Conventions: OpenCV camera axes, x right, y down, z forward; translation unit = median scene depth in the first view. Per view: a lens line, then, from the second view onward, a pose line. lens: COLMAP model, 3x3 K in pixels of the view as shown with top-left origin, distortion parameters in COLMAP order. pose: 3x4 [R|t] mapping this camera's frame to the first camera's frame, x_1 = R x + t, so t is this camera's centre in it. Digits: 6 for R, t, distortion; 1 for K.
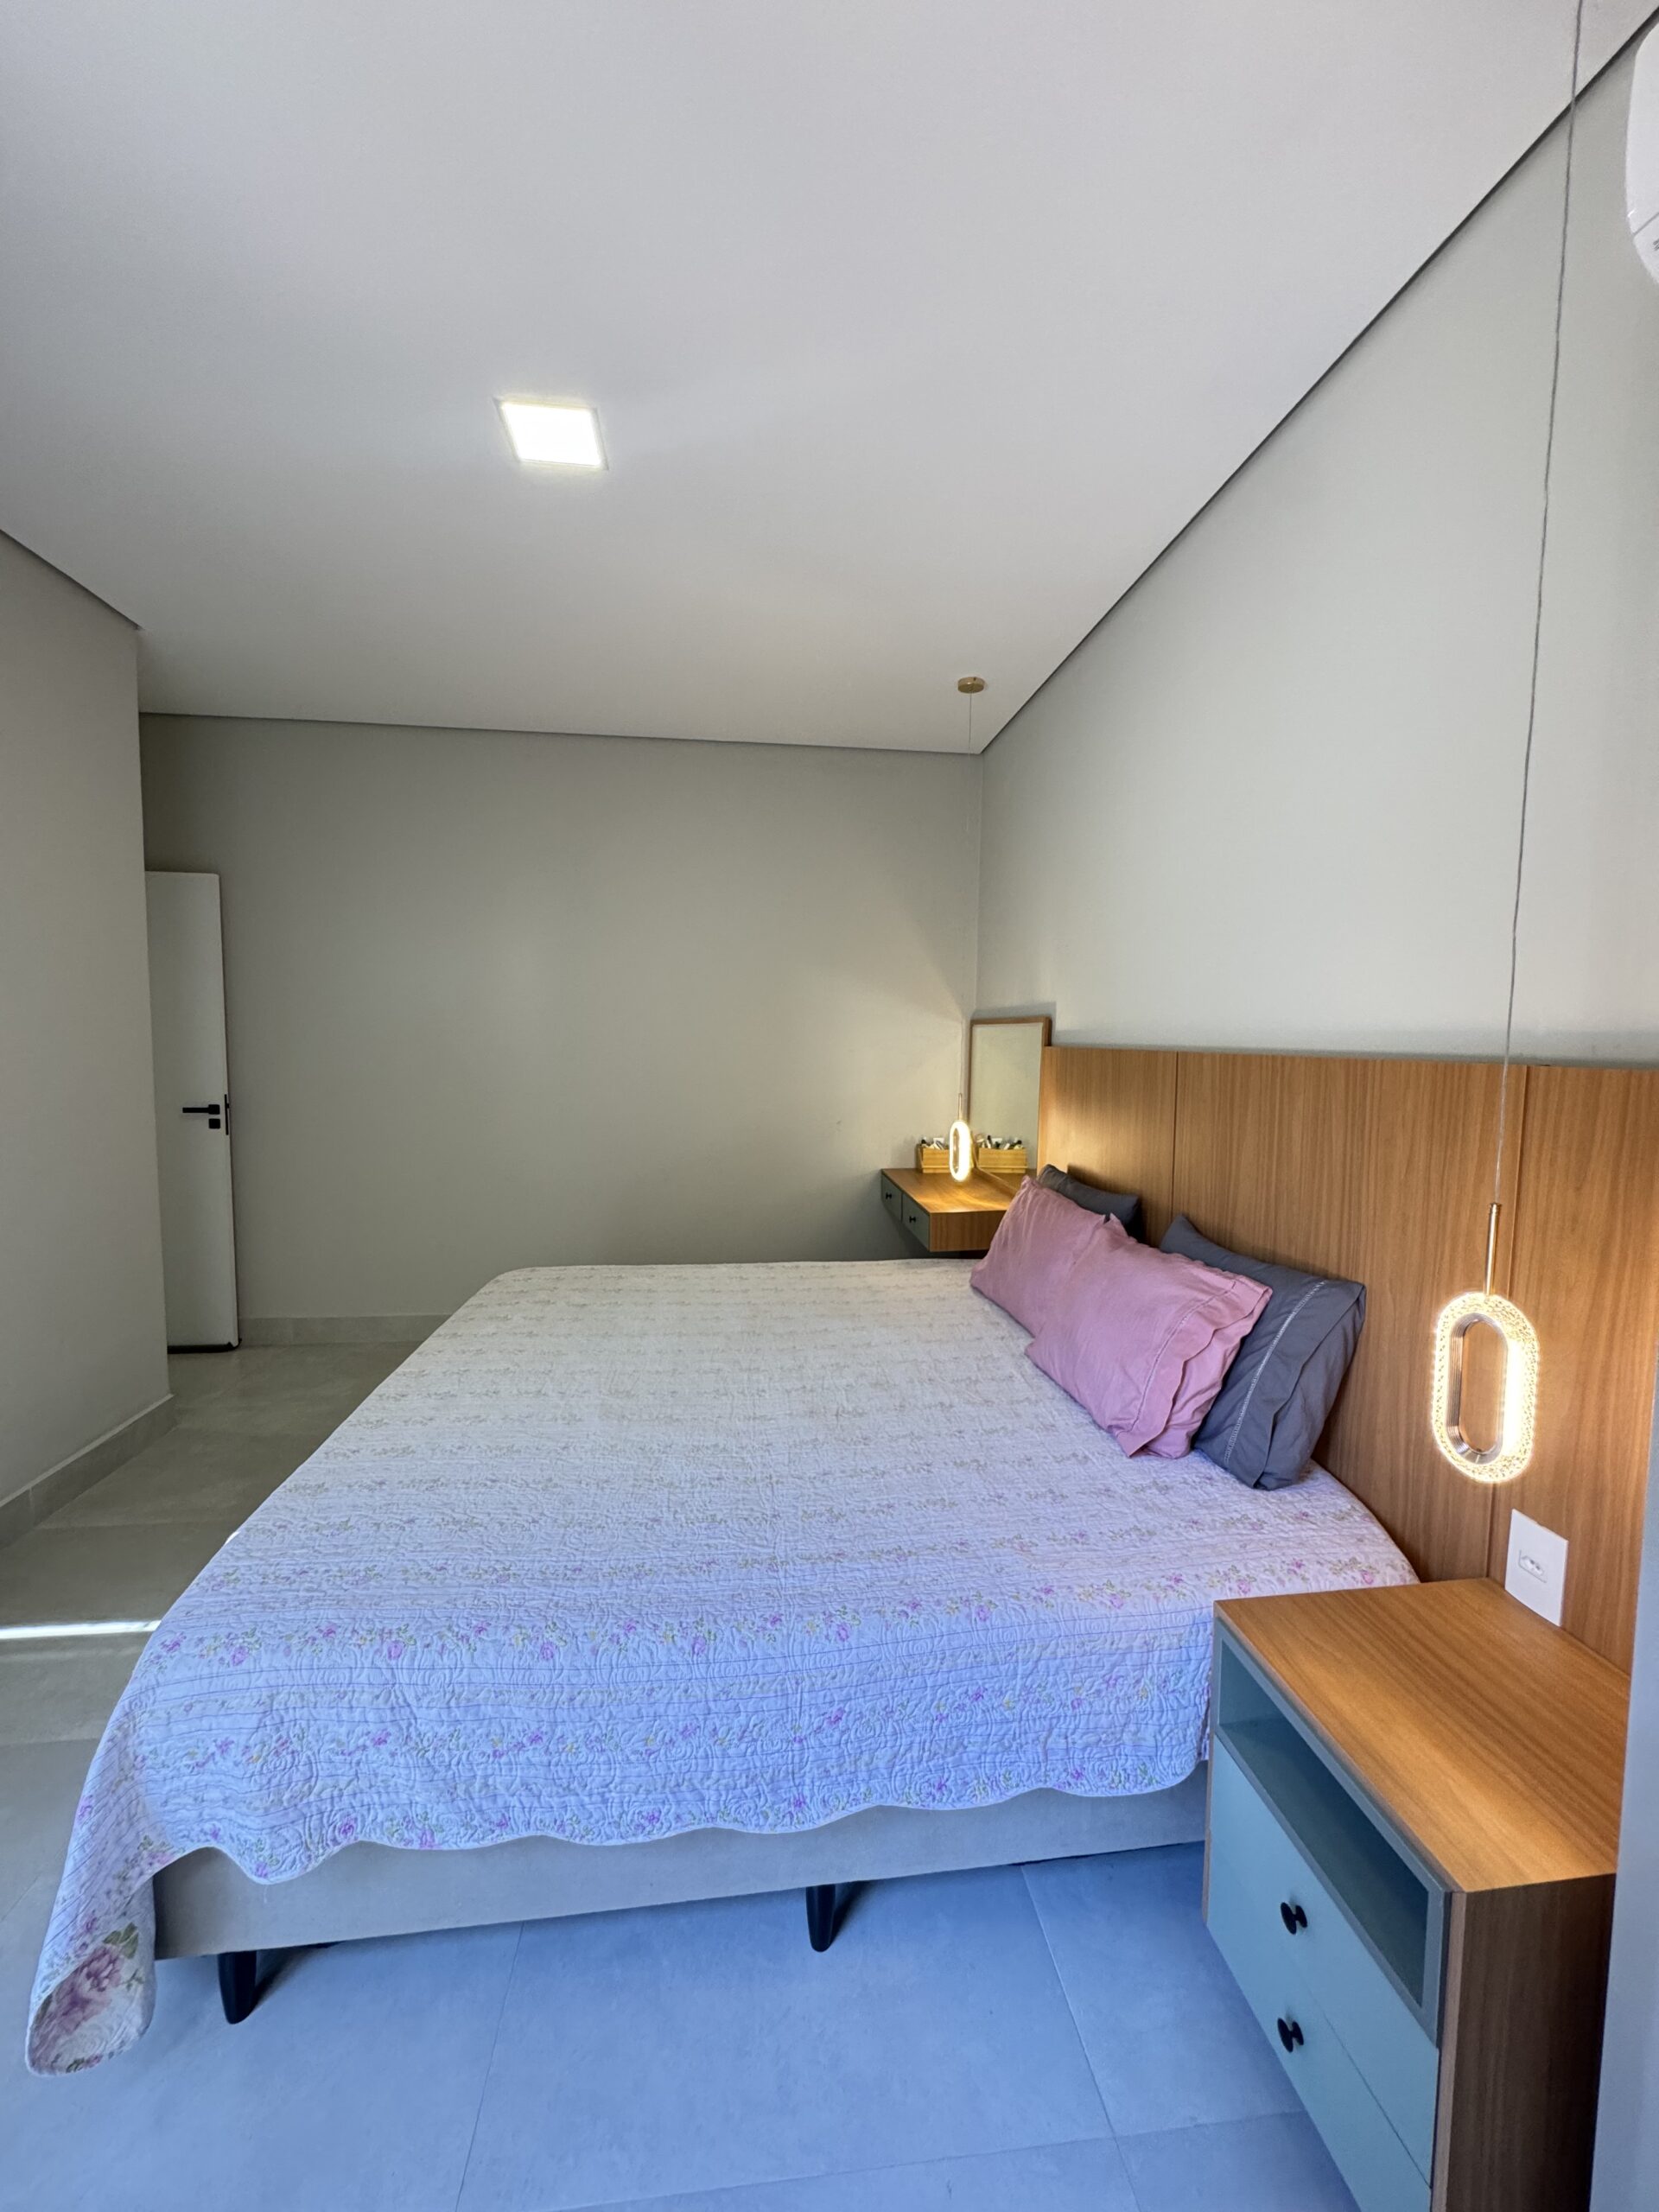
lens RADIAL K [[886.3, 0, 829.1], [0, 886.3, 1112.3], [0, 0, 1]] dist [-0.004619, 0.001016]
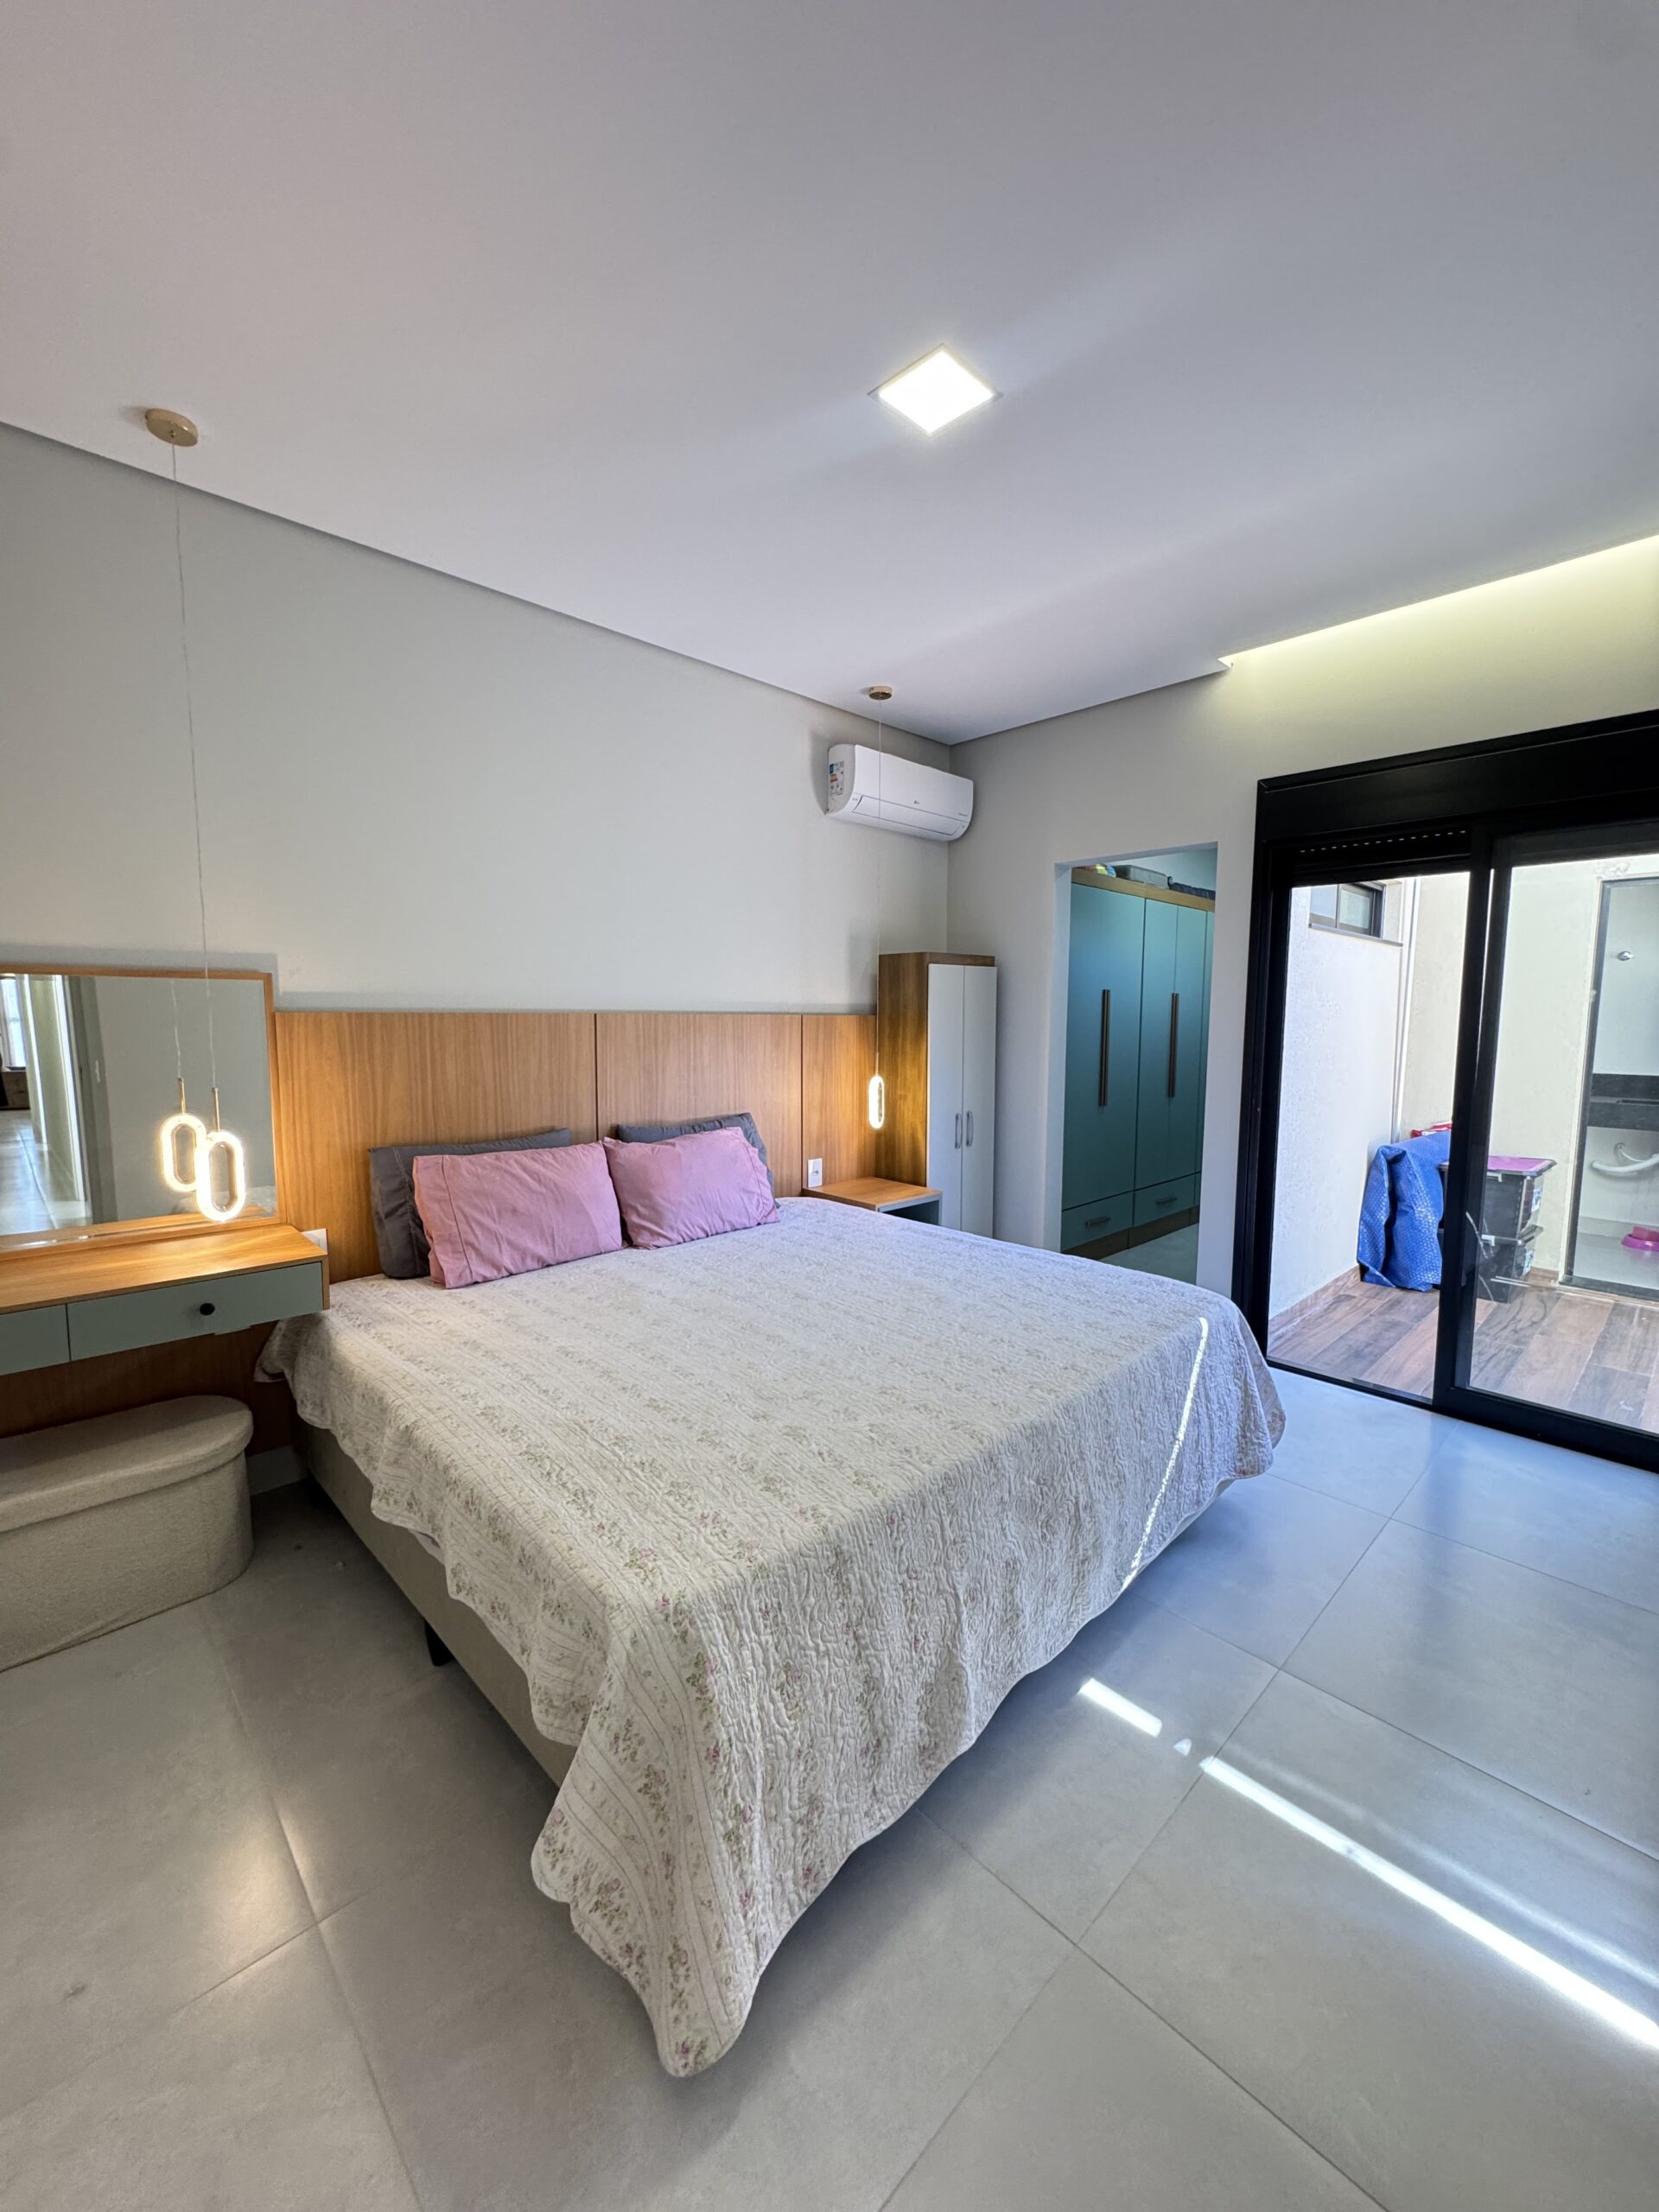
lens RADIAL K [[886.3, 0, 826.5], [0, 886.3, 1104.8], [0, 0, 1]] dist [-0.004619, 0.001016]
pose [[-0.608117, -0.100878, 0.787412, -0.945684], [0.047675, 0.985462, 0.163070, -0.137635], [-0.792415, 0.136706, -0.594466, 1.550538]]
